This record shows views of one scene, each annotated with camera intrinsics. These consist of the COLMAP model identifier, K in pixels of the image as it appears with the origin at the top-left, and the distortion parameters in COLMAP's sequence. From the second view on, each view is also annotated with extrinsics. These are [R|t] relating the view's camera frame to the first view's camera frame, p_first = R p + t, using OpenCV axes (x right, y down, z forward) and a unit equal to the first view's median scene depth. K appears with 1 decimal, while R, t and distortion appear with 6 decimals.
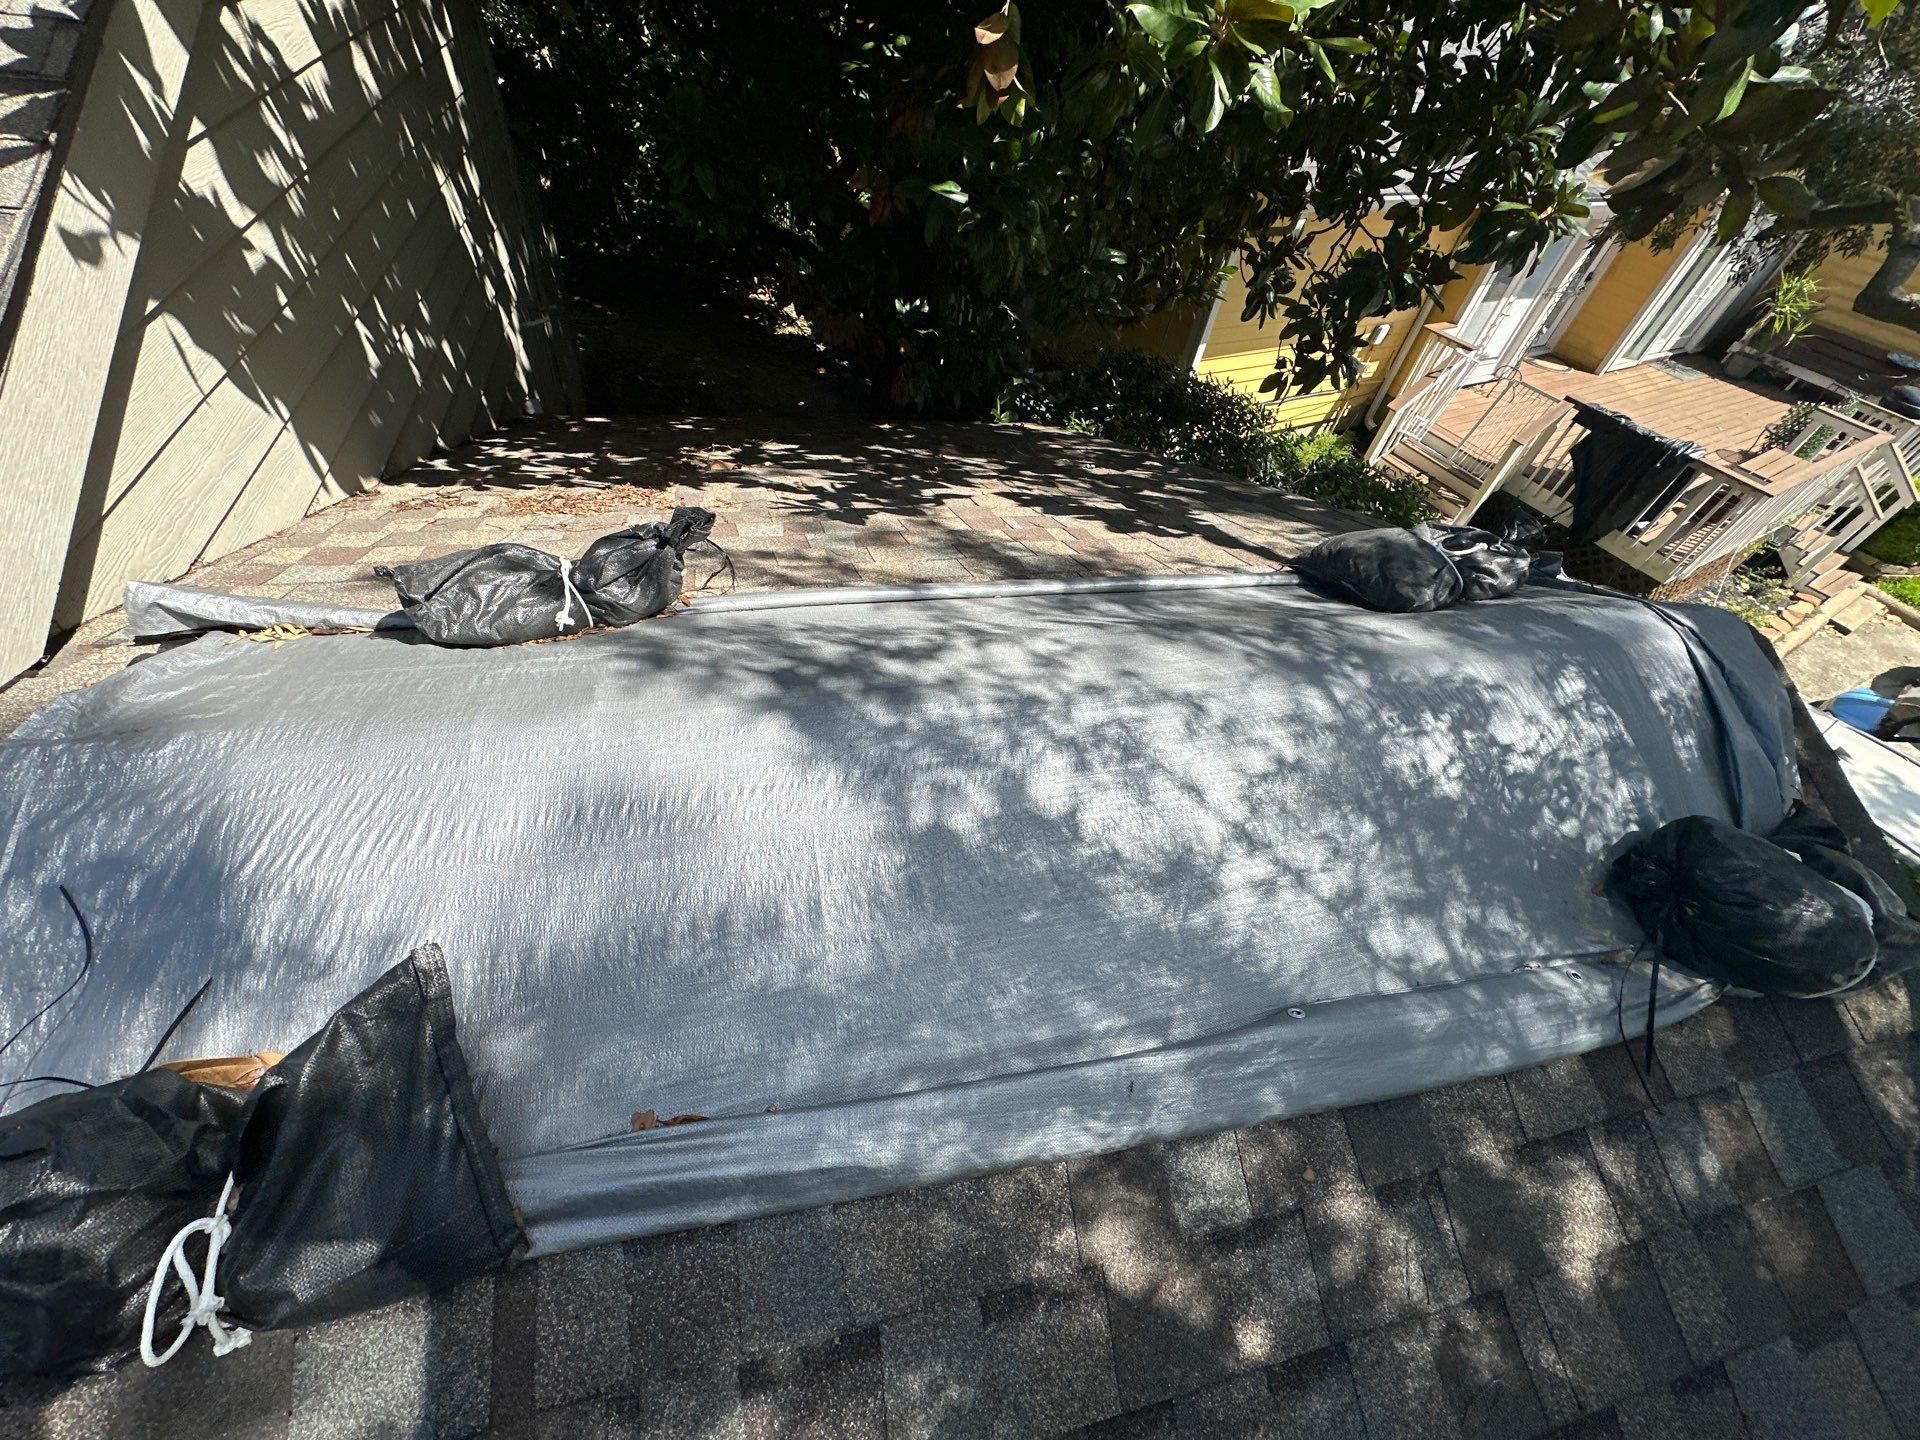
lens RADIAL K [[760.2, 0, 959.8], [0, 760.2, 722.6], [0, 0, 1]] dist [-0.002563, 0.000401]
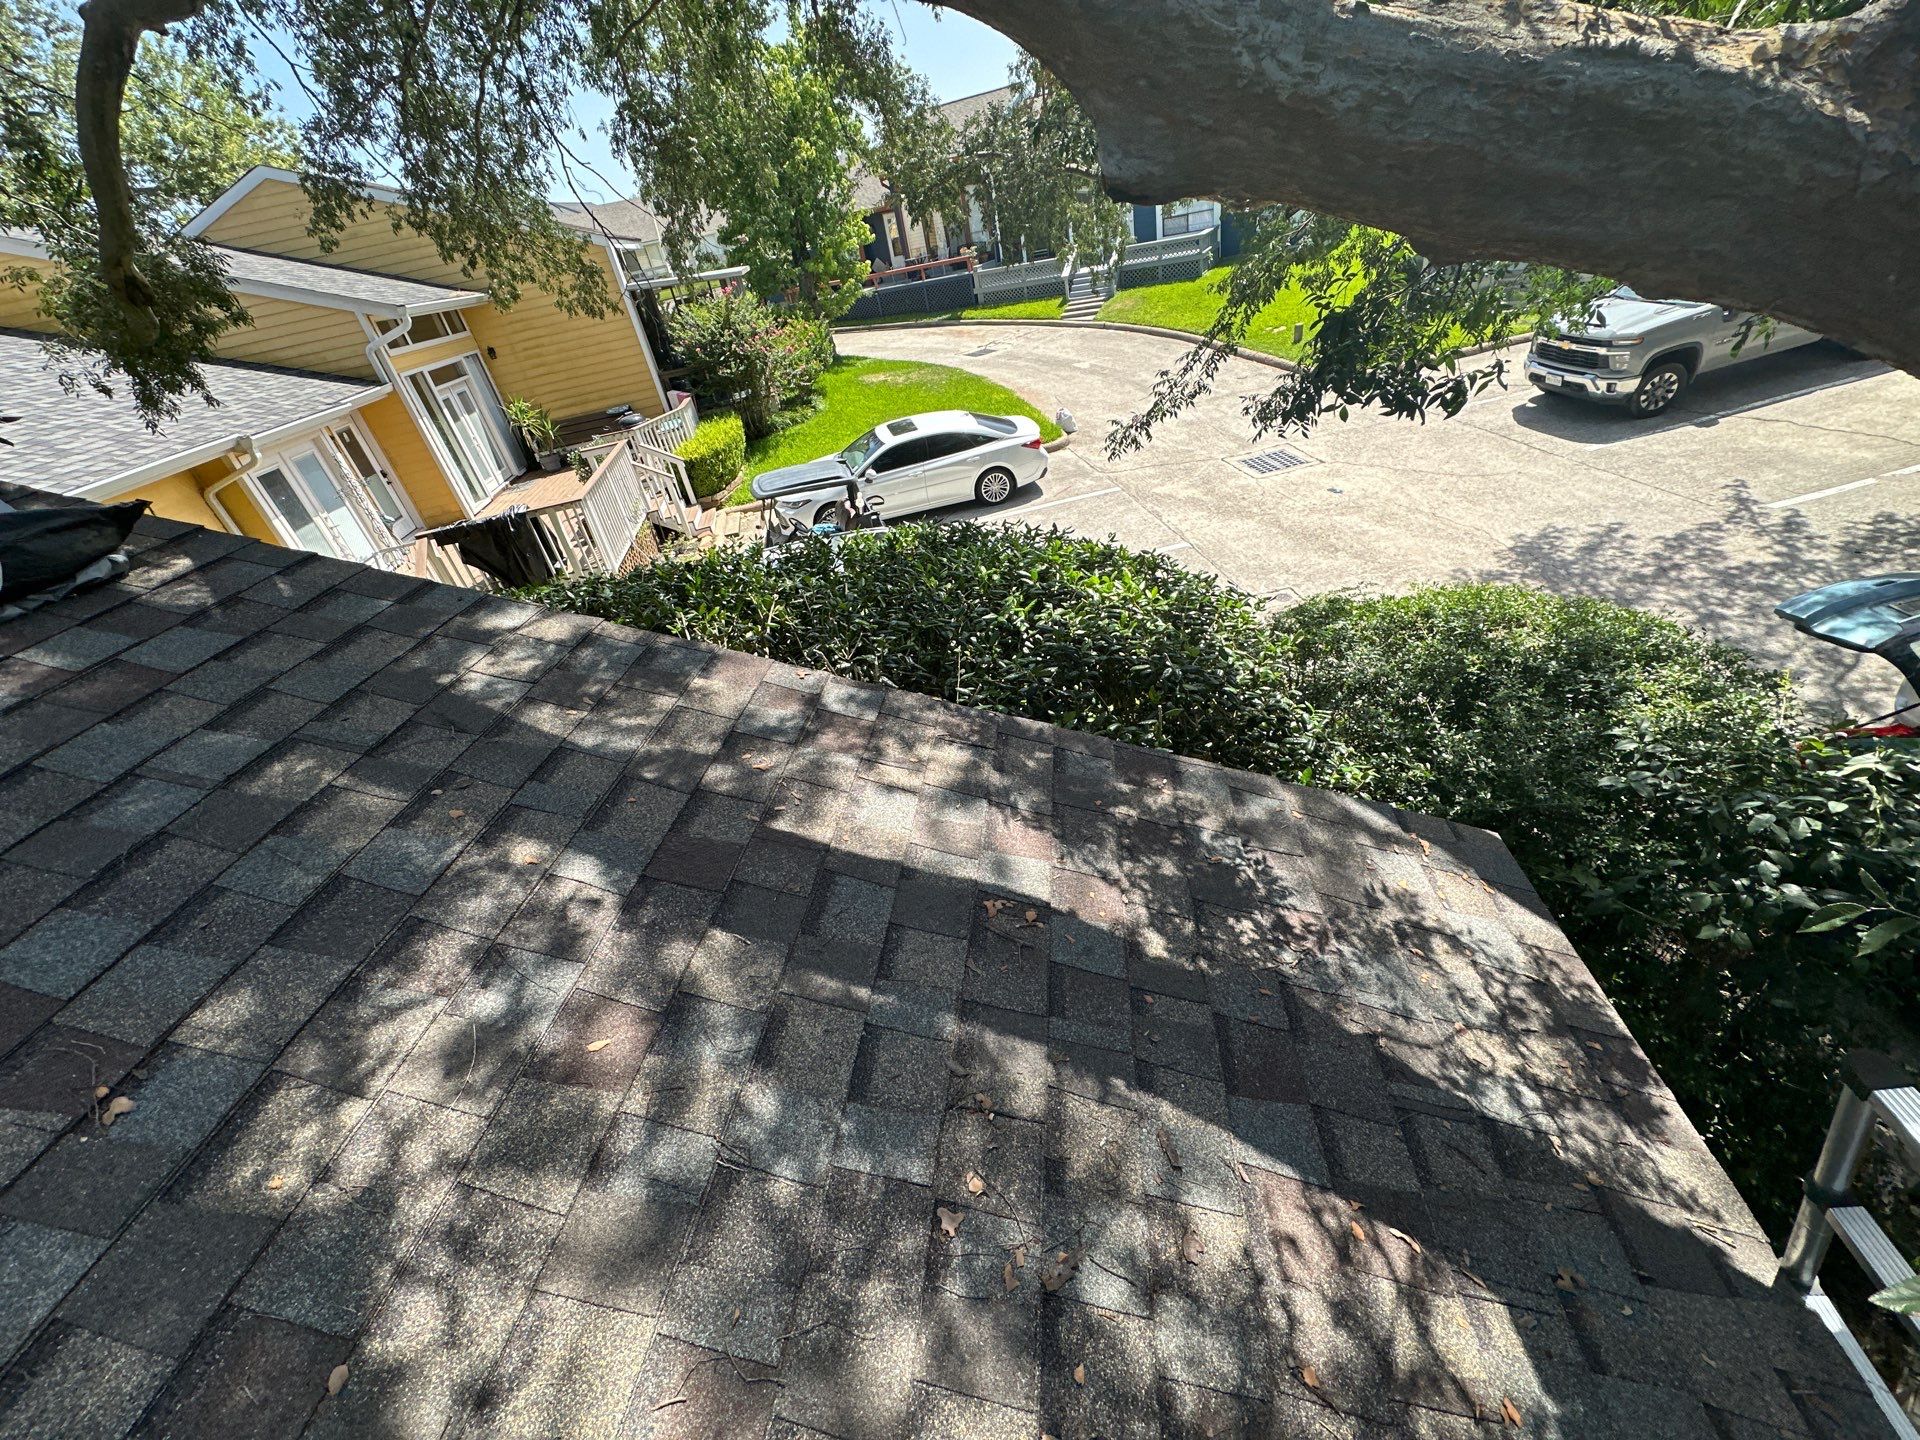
lens RADIAL K [[760.2, 0, 957.6], [0, 760.2, 721.2], [0, 0, 1]] dist [-0.002563, 0.000401]
pose [[0.307832, -0.670608, 0.674926, 0.543025], [0.828582, 0.537619, 0.156265, 1.536889], [-0.467645, 0.511128, 0.721149, -0.560010]]
